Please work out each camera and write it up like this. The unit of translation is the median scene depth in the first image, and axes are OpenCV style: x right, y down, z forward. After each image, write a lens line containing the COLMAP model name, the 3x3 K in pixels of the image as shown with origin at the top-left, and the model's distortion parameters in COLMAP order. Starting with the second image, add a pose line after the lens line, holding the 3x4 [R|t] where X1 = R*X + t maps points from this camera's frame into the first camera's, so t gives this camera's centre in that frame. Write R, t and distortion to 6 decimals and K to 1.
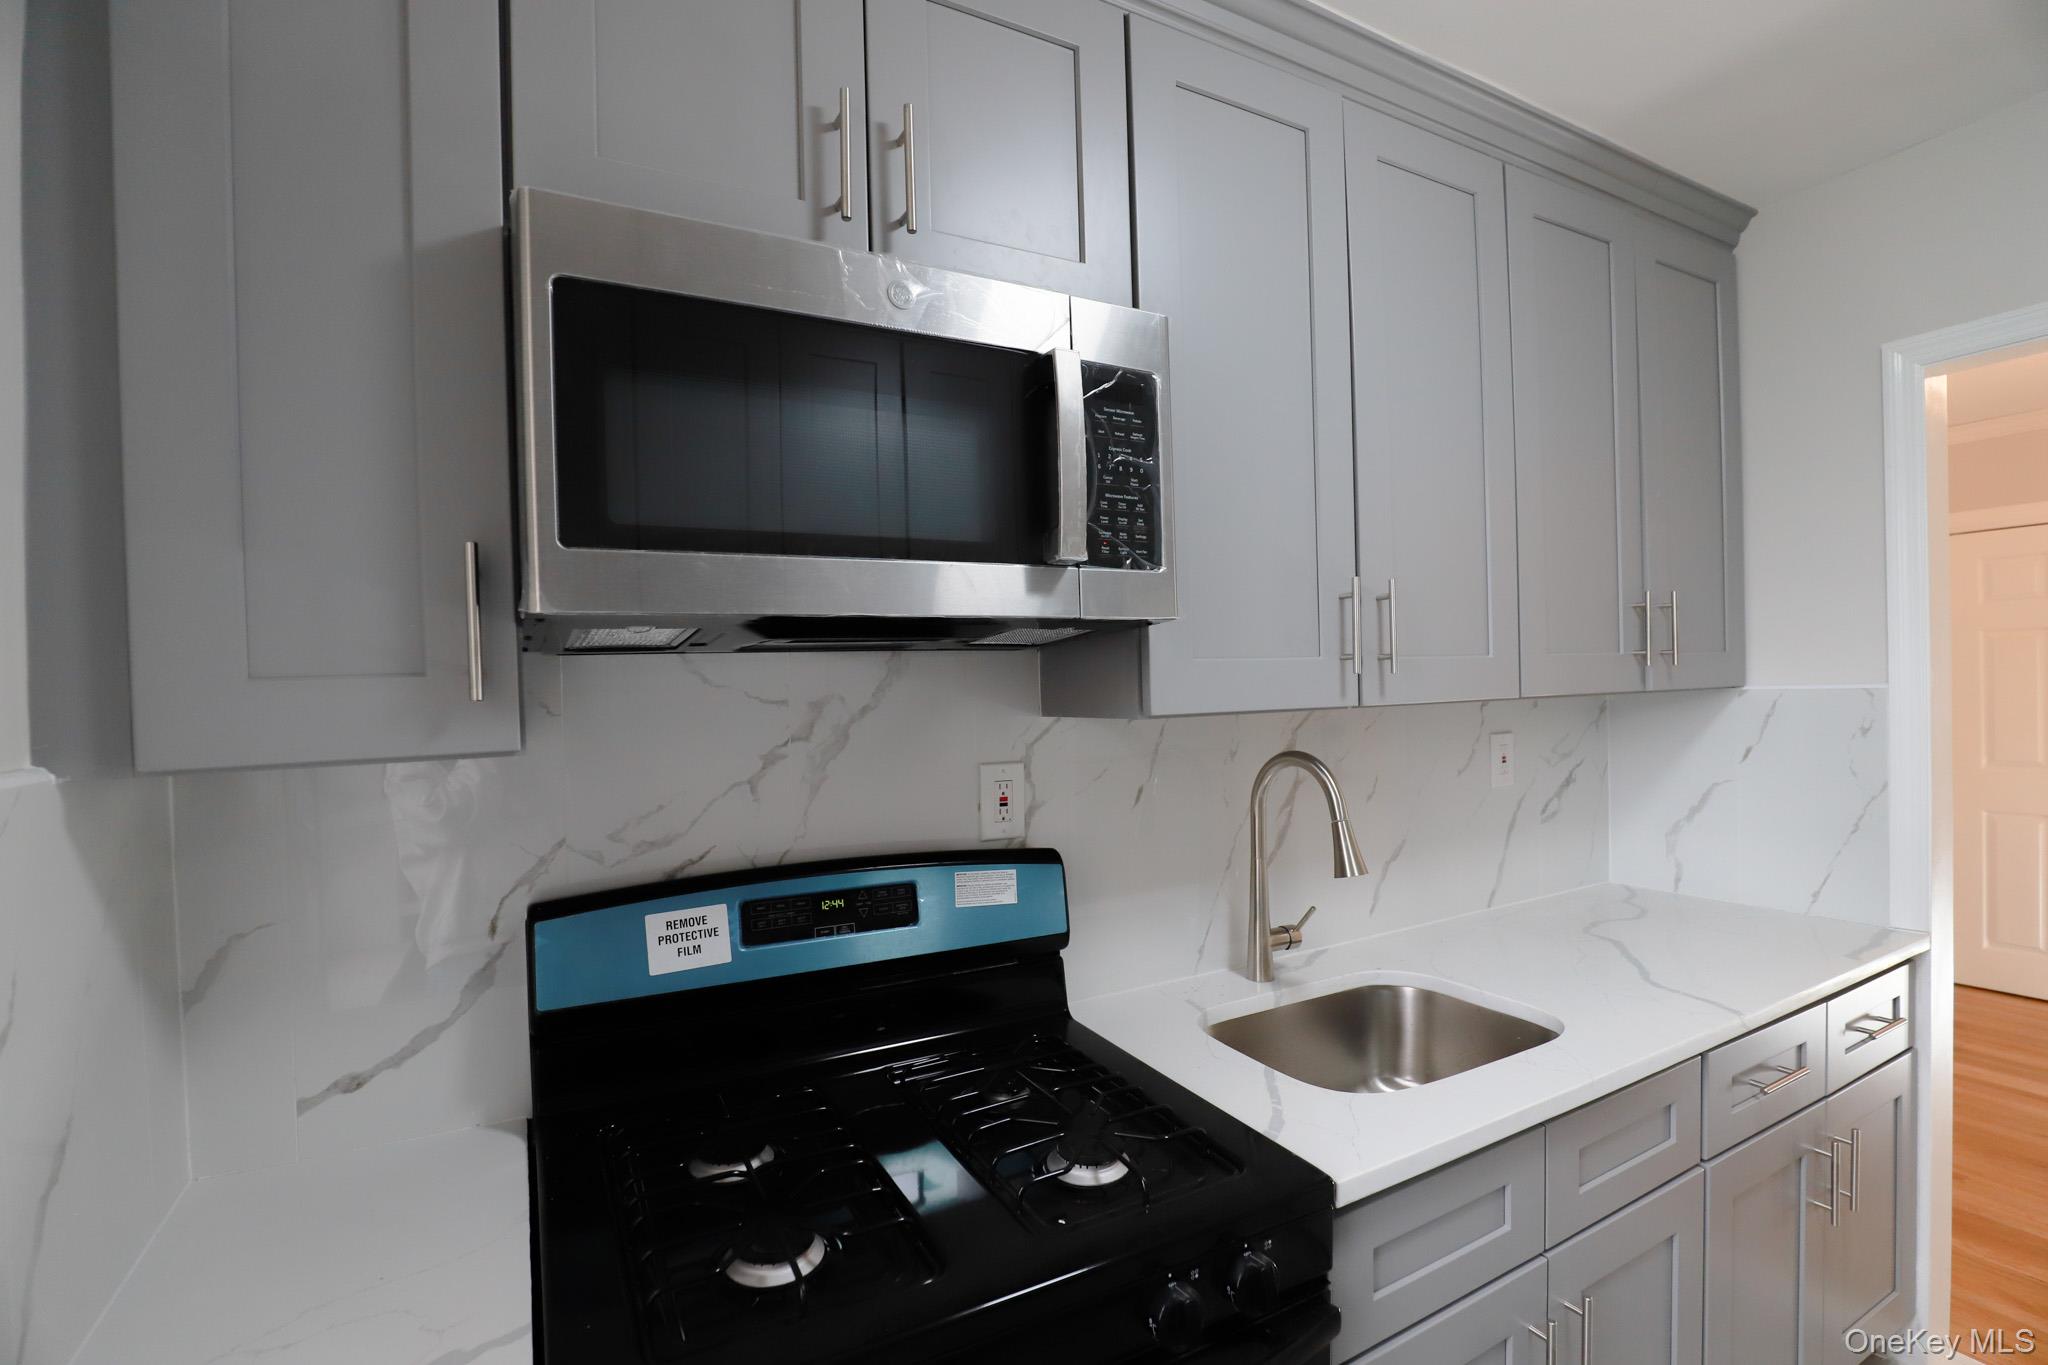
lens RADIAL K [[932.9, 0, 1030.9], [0, 932.9, 692.0], [0, 0, 1]] dist [-0.035512, 0.005092]
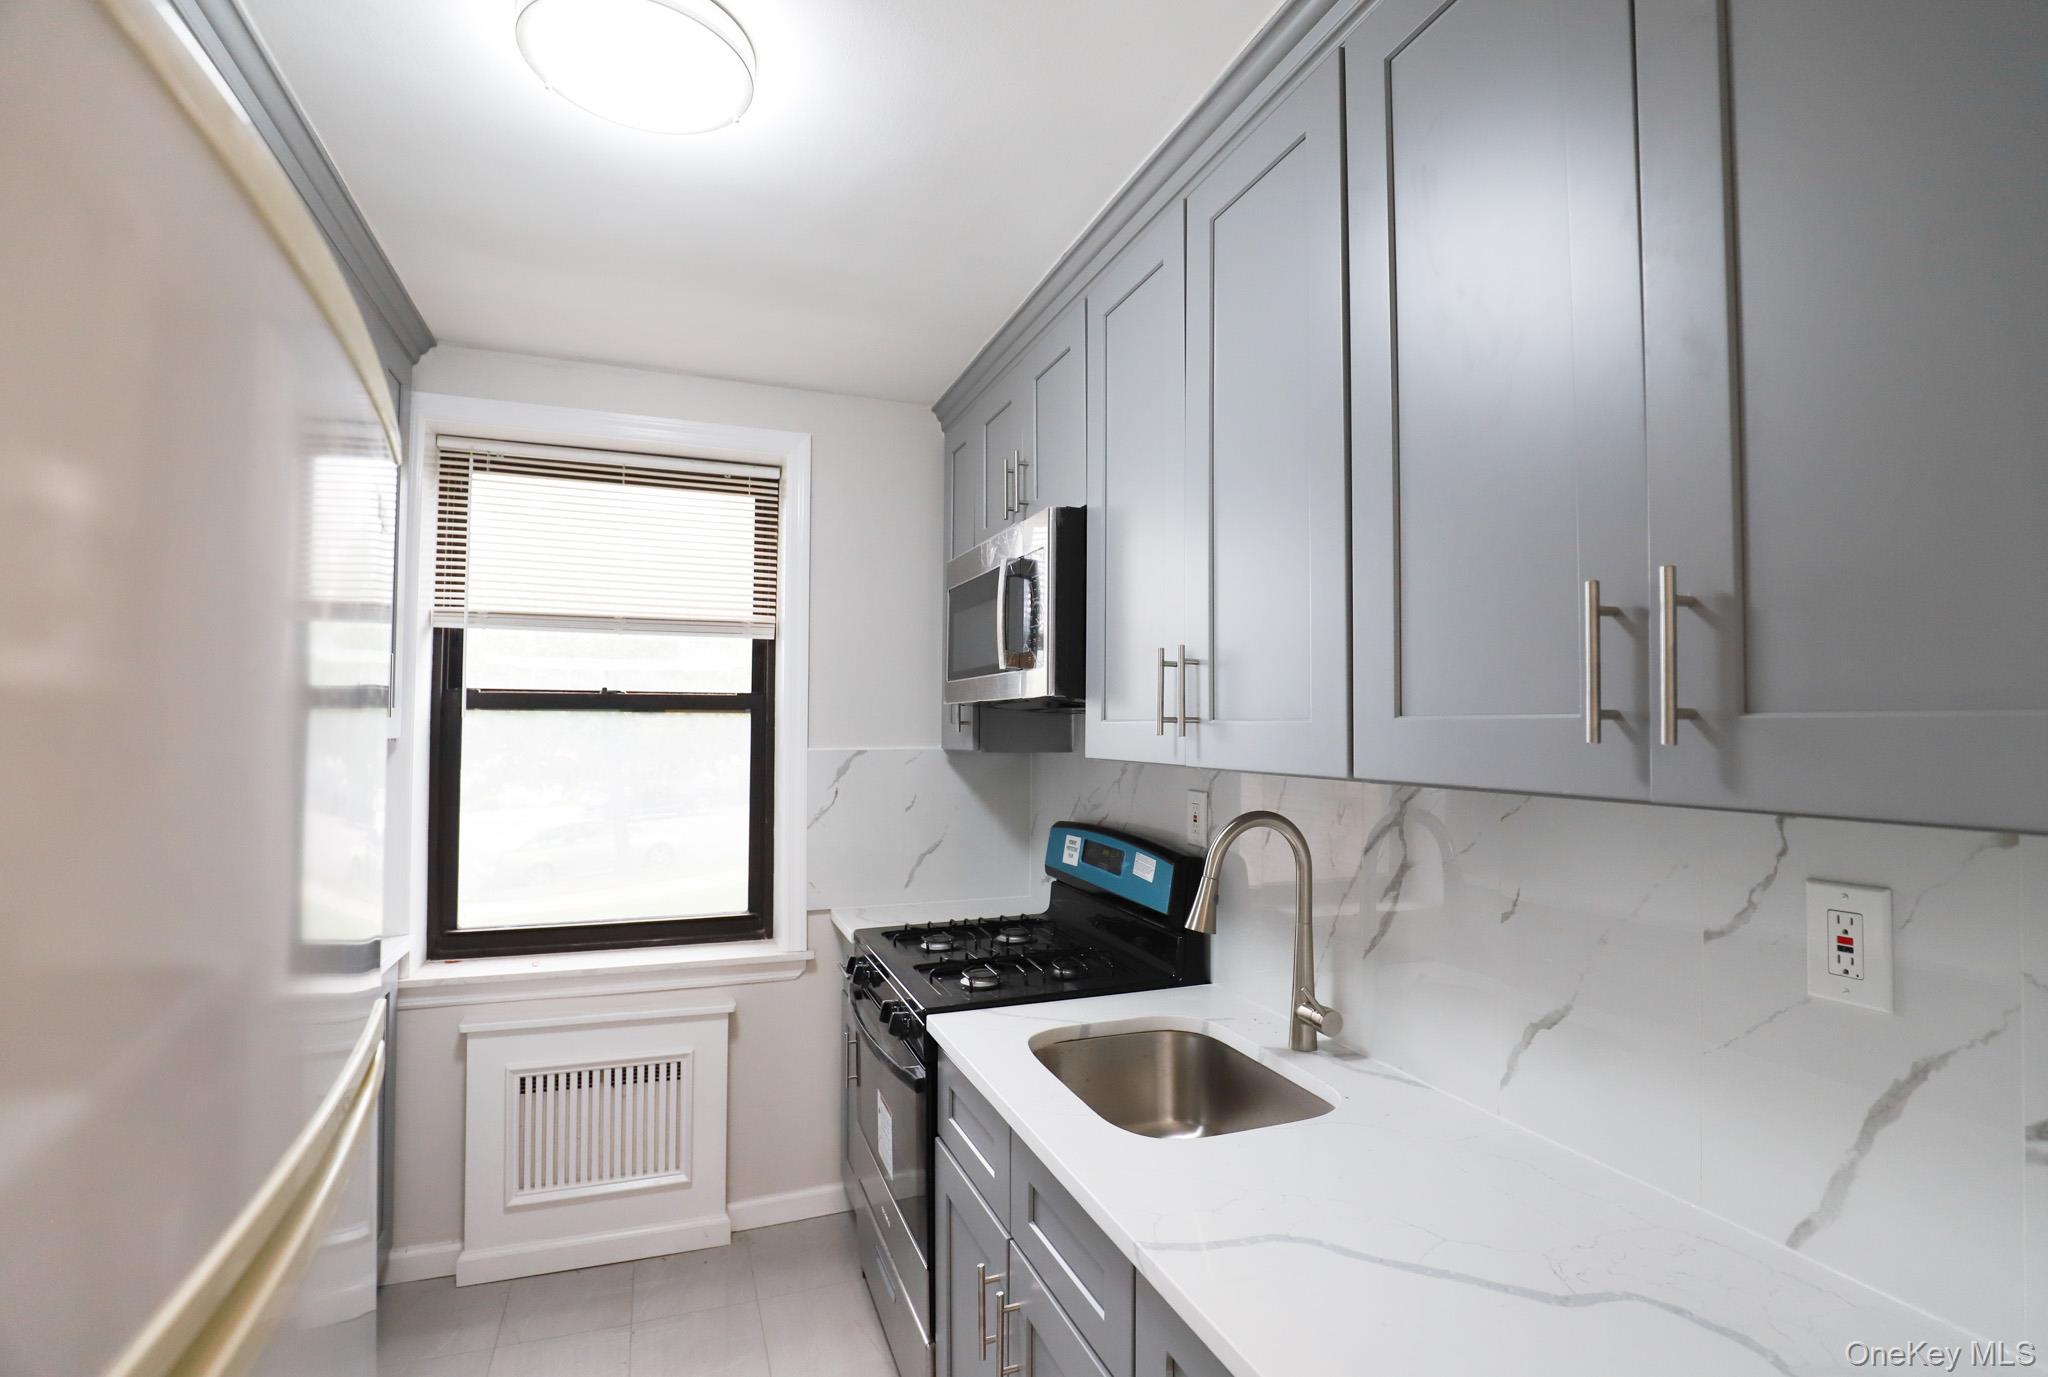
lens RADIAL K [[955.5, 0, 1024.0], [0, 955.5, 688.5], [0, 0, 1]] dist [-0.053828, 0.000031]
pose [[-0.136223, -0.010000, -0.990628, 1.384382], [-0.007042, 0.999934, -0.009125, -0.060282], [0.990653, 0.005733, -0.136285, 0.921690]]
